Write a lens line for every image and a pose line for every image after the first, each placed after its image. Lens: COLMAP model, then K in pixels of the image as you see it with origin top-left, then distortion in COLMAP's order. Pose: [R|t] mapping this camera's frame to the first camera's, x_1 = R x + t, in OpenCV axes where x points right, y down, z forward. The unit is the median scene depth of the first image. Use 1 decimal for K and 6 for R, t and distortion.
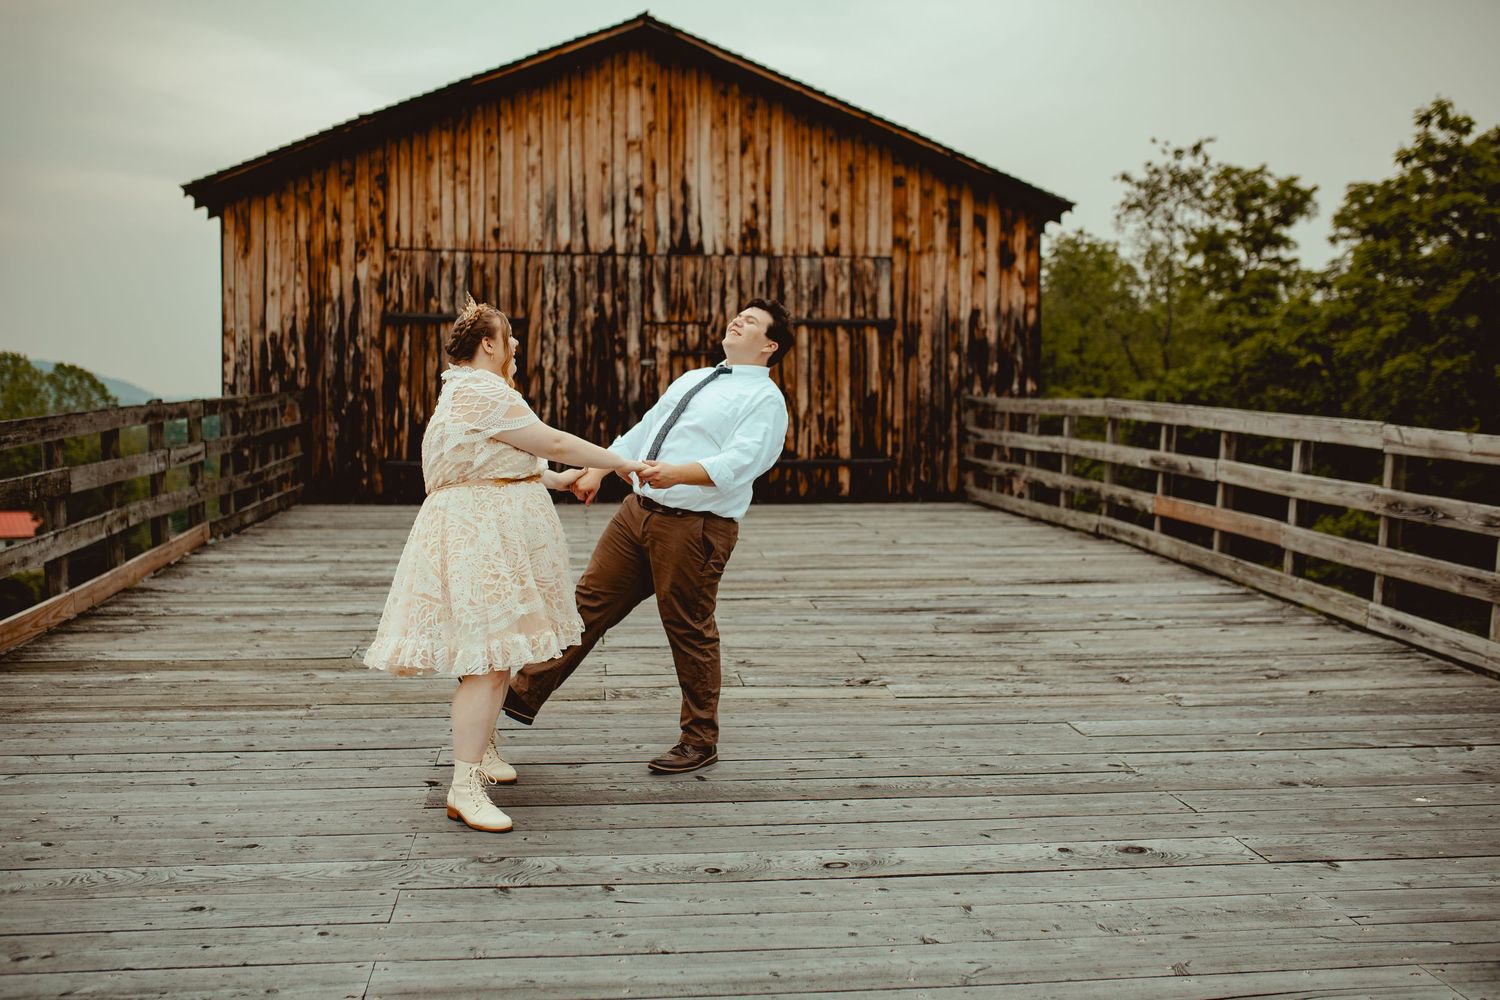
lens RADIAL K [[1447.3, 0, 750.0], [0, 1447.3, 500.0], [0, 0, 1]] dist [-0.071796, 0.108698]
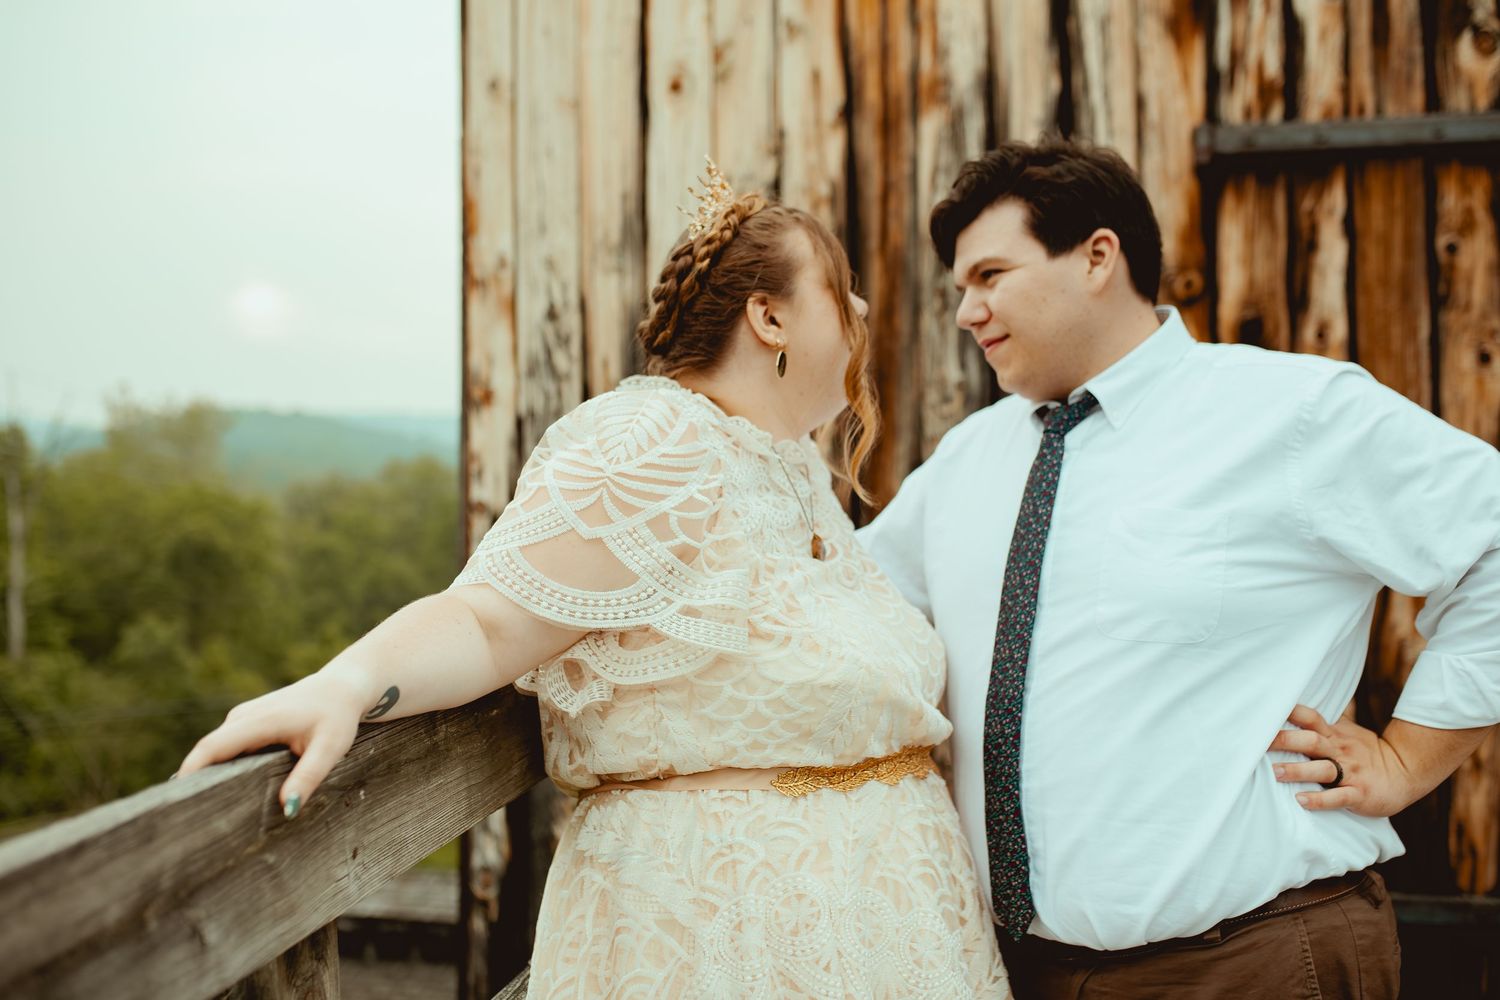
lens RADIAL K [[1538.3, 0, 748.5], [0, 1538.3, 502.9], [0, 0, 1]] dist [-0.064507, 0.145801]
pose [[0.945755, -0.024437, -0.323961, -0.247058], [0.007782, 0.998585, -0.052607, -0.068497], [0.324788, 0.047232, 0.944607, 0.782627]]
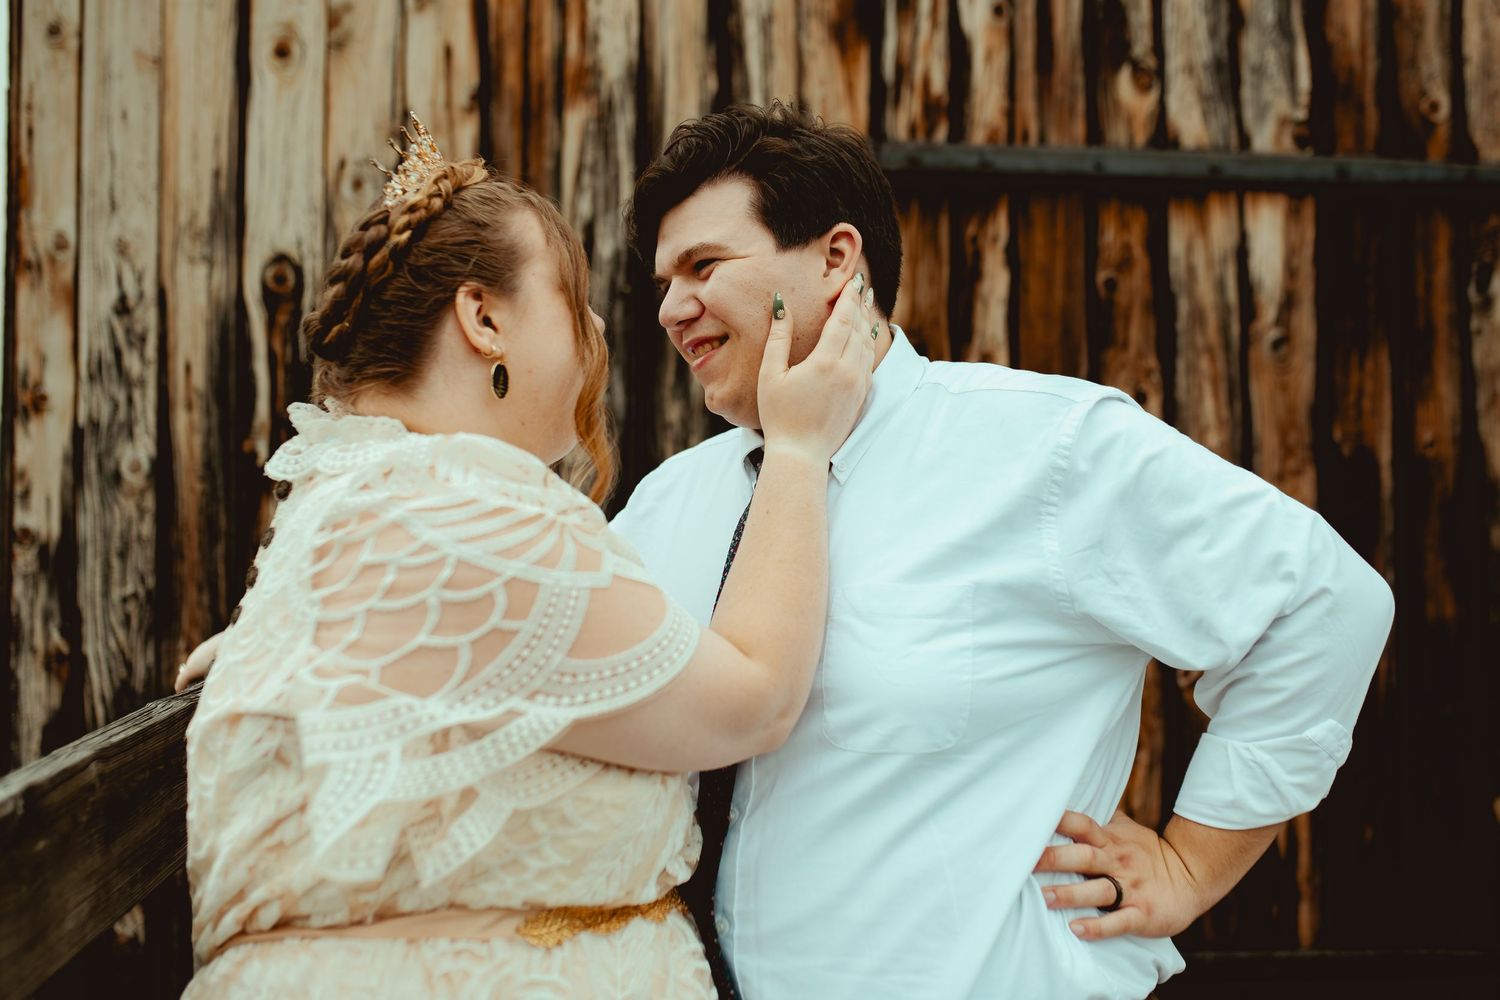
lens RADIAL K [[1588.9, 0, 749.1], [0, 1588.9, 483.9], [0, 0, 1]] dist [-0.020557, 0.003677]
pose [[0.997507, -0.011846, -0.069571, -0.256328], [0.006469, 0.997010, -0.077004, -0.070989], [0.070275, 0.076362, 0.994601, 0.797666]]
